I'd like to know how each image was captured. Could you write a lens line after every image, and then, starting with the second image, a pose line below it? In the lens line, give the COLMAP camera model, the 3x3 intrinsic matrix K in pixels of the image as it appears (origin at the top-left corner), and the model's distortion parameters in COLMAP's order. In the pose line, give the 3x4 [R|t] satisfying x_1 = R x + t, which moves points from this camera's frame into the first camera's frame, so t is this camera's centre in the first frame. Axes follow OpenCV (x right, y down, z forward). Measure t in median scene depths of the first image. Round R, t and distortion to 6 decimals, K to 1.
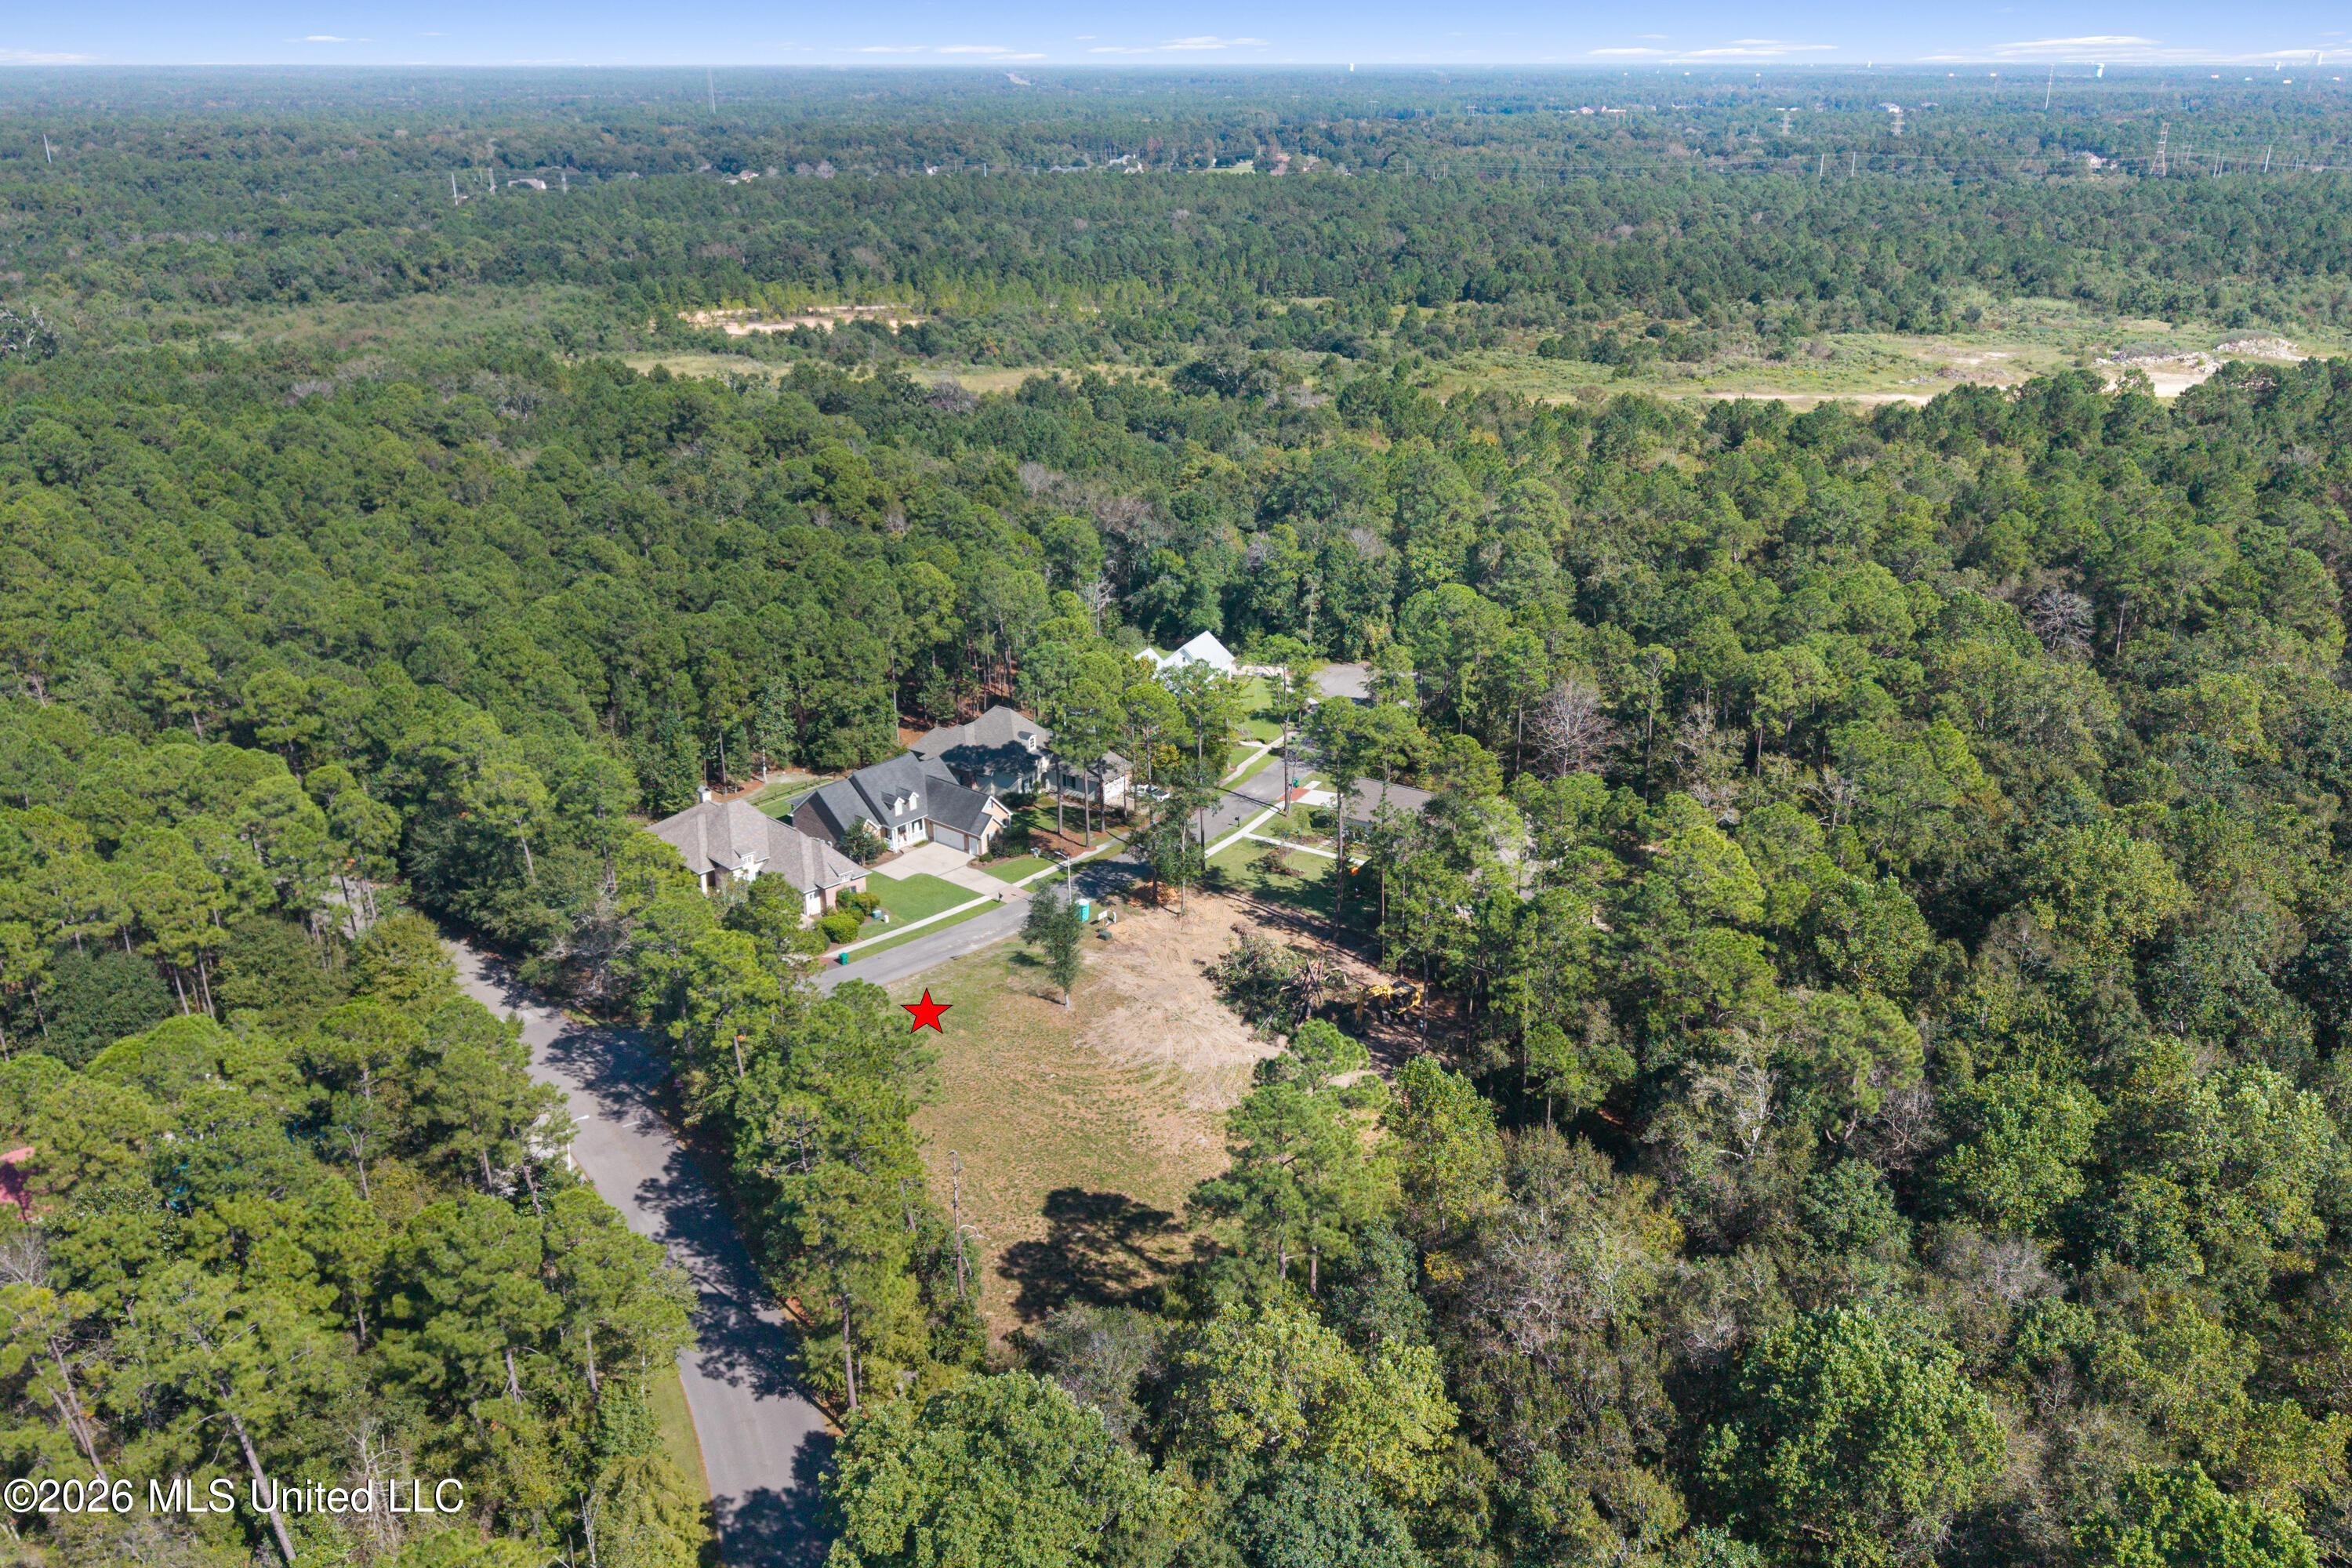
lens RADIAL K [[1886.6, 0, 1173.0], [0, 1886.6, 759.0], [0, 0, 1]] dist [0.048104, -0.076448]
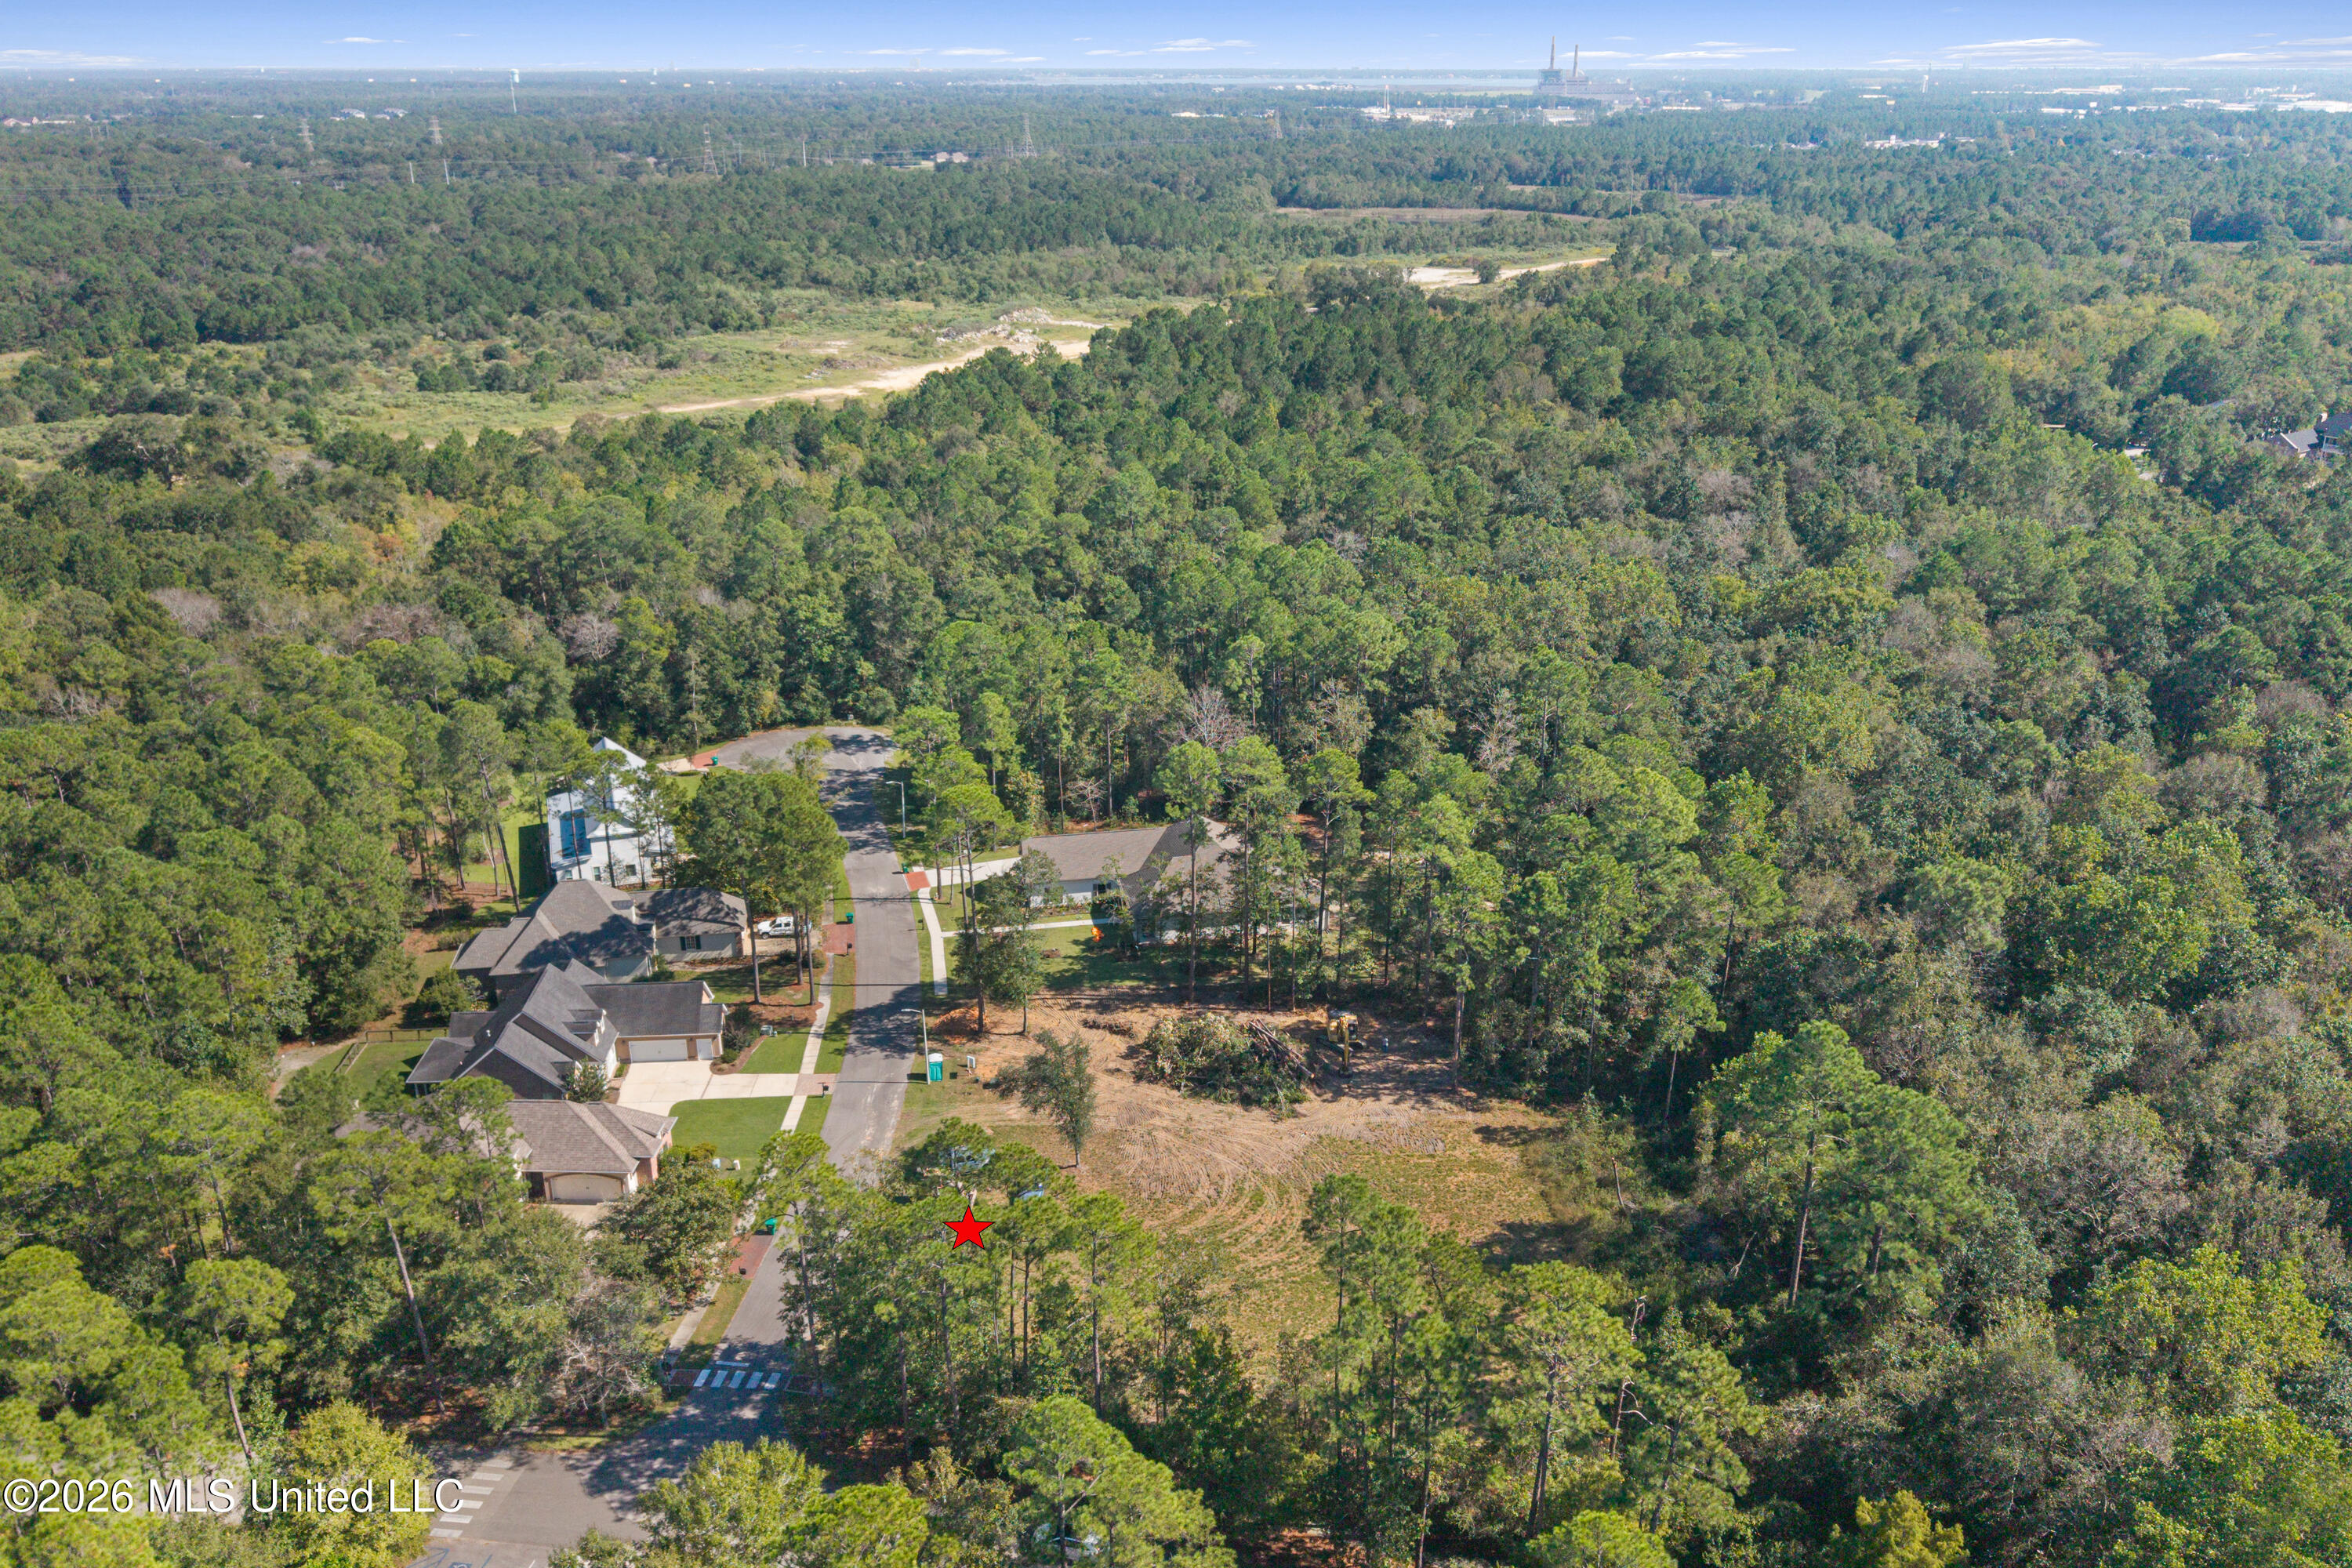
lens RADIAL K [[1886.6, 0, 1184.0], [0, 1886.6, 733.2], [0, 0, 1]] dist [0.048104, -0.076448]
pose [[0.721154, -0.228676, 0.653945, -0.484753], [0.238362, 0.968220, 0.075714, -0.101424], [-0.650477, 0.101274, 0.752744, 0.276541]]
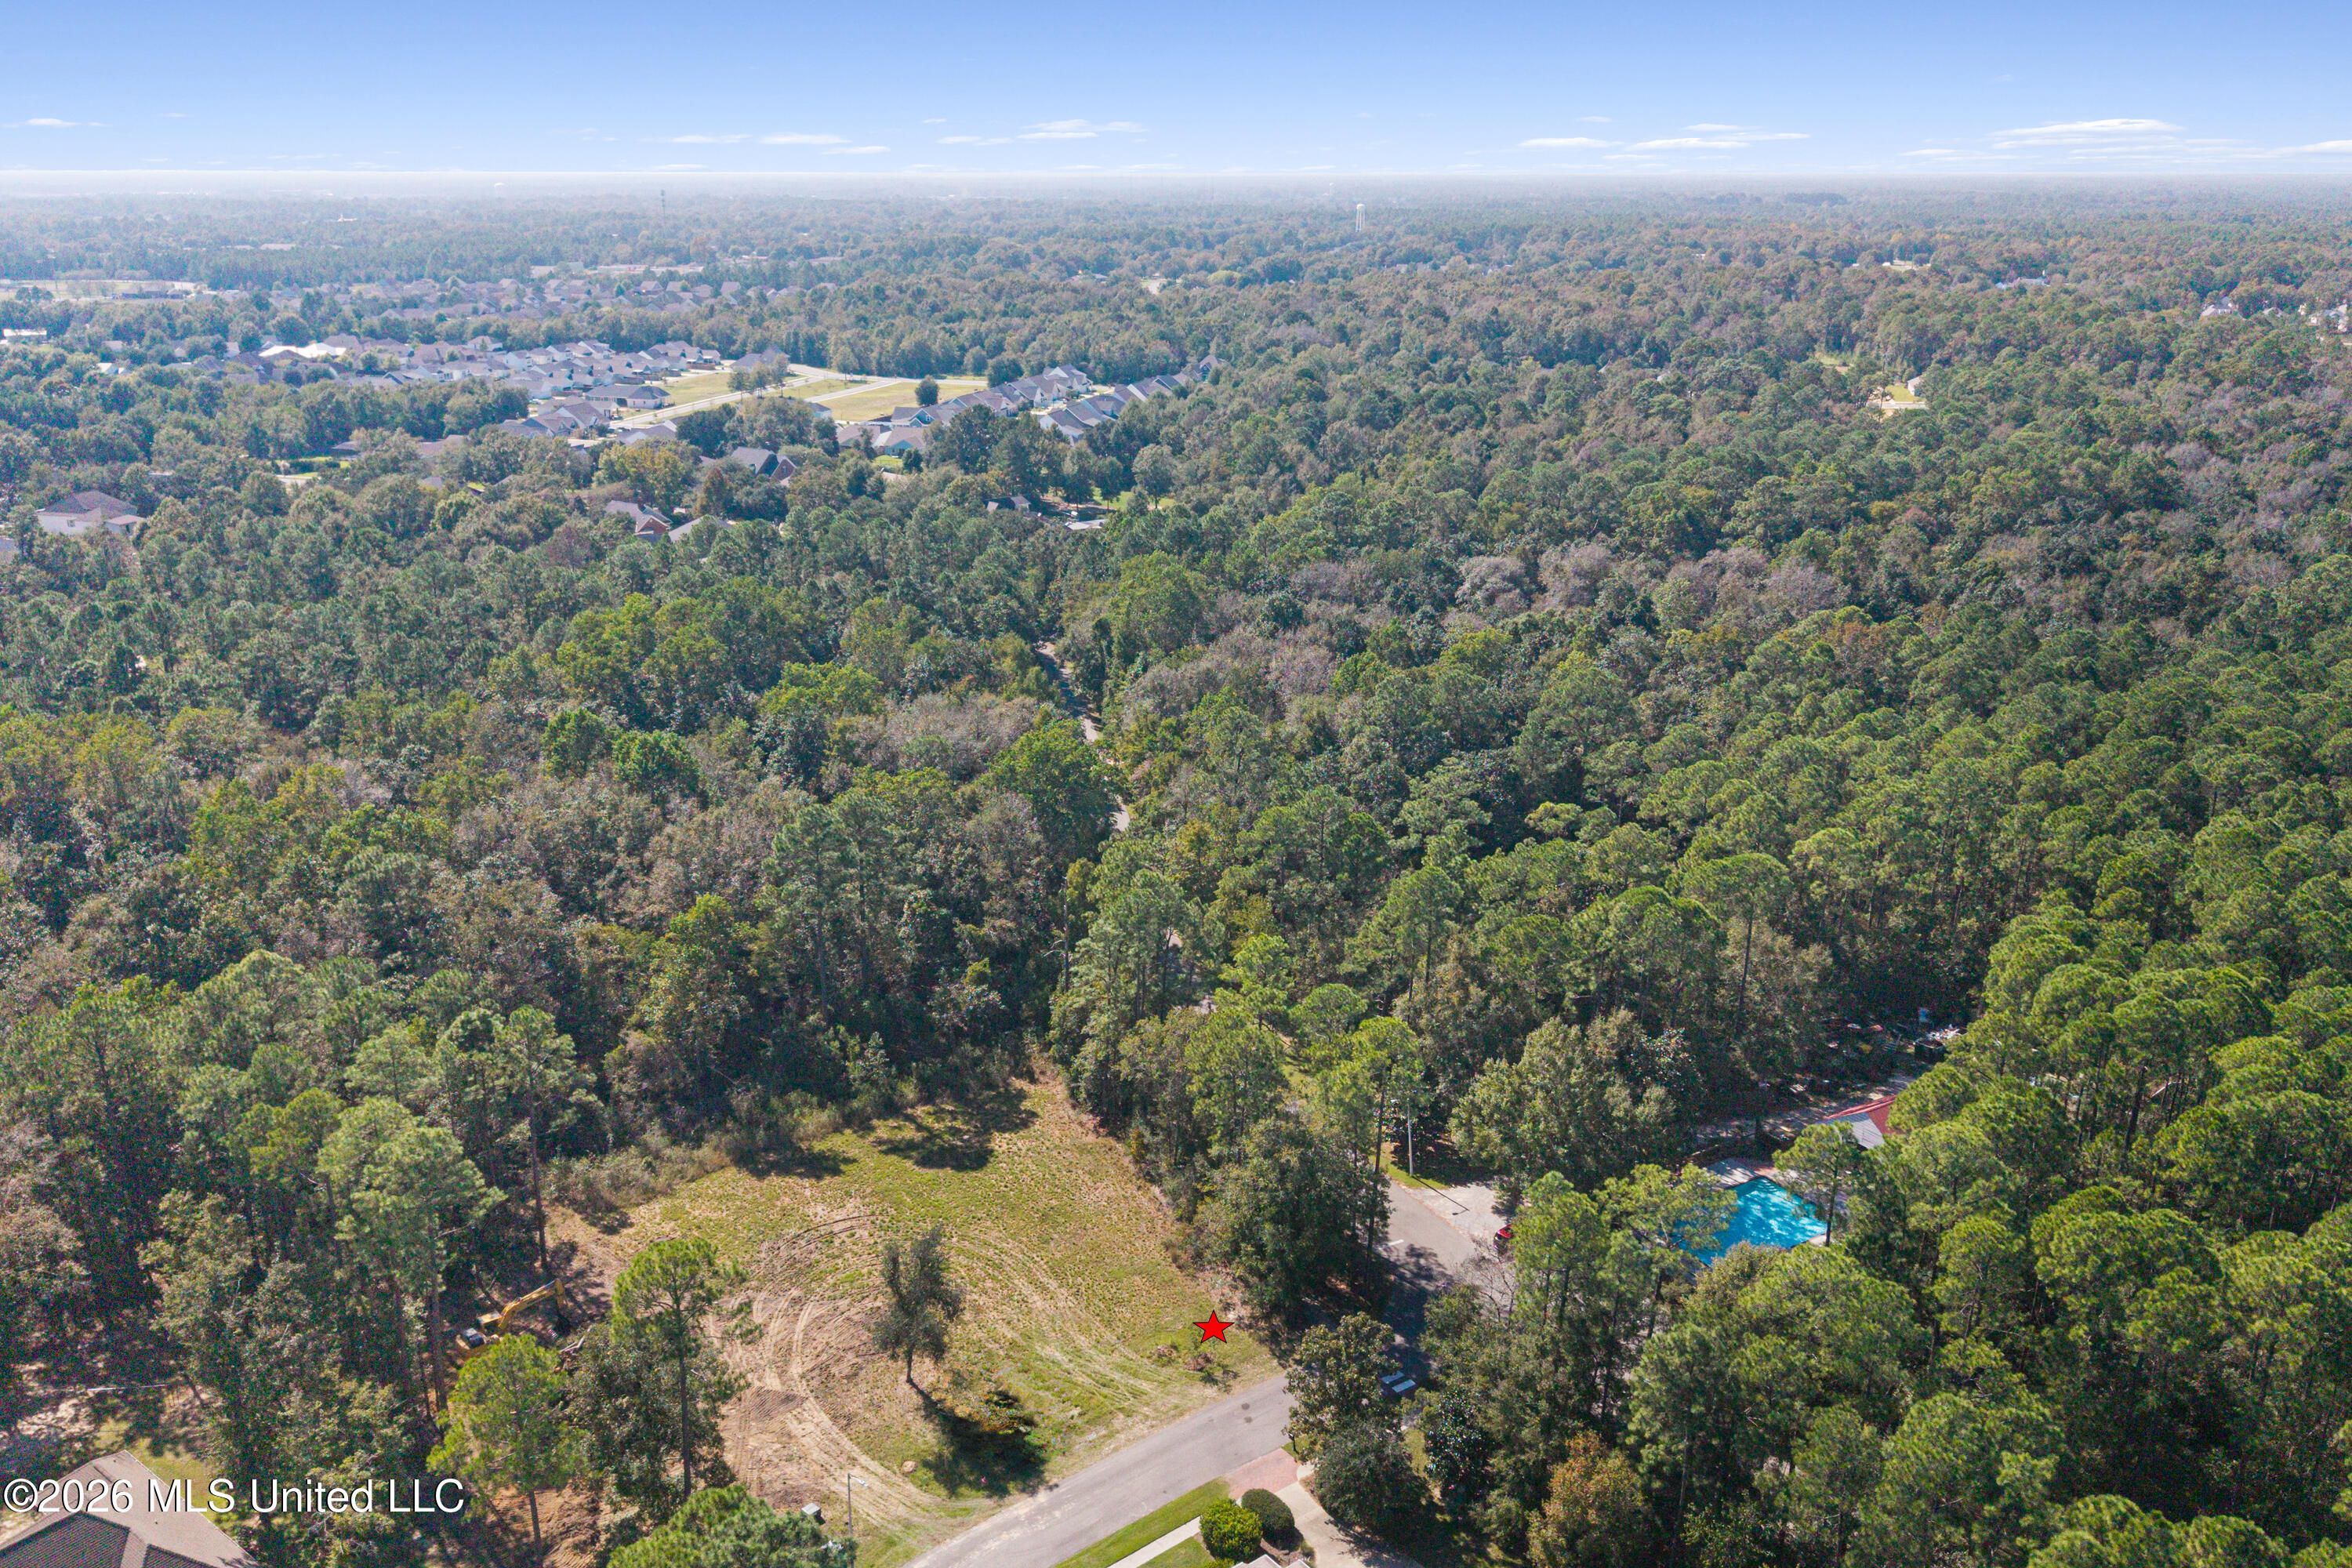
lens RADIAL K [[1886.6, 0, 1207.5], [0, 1886.6, 839.0], [0, 0, 1]] dist [0.048104, -0.076448]
pose [[-0.997779, -0.023577, 0.062294, -0.197414], [0.022088, 0.765208, 0.643404, -0.474246], [-0.062837, 0.643351, -0.762988, 1.299247]]
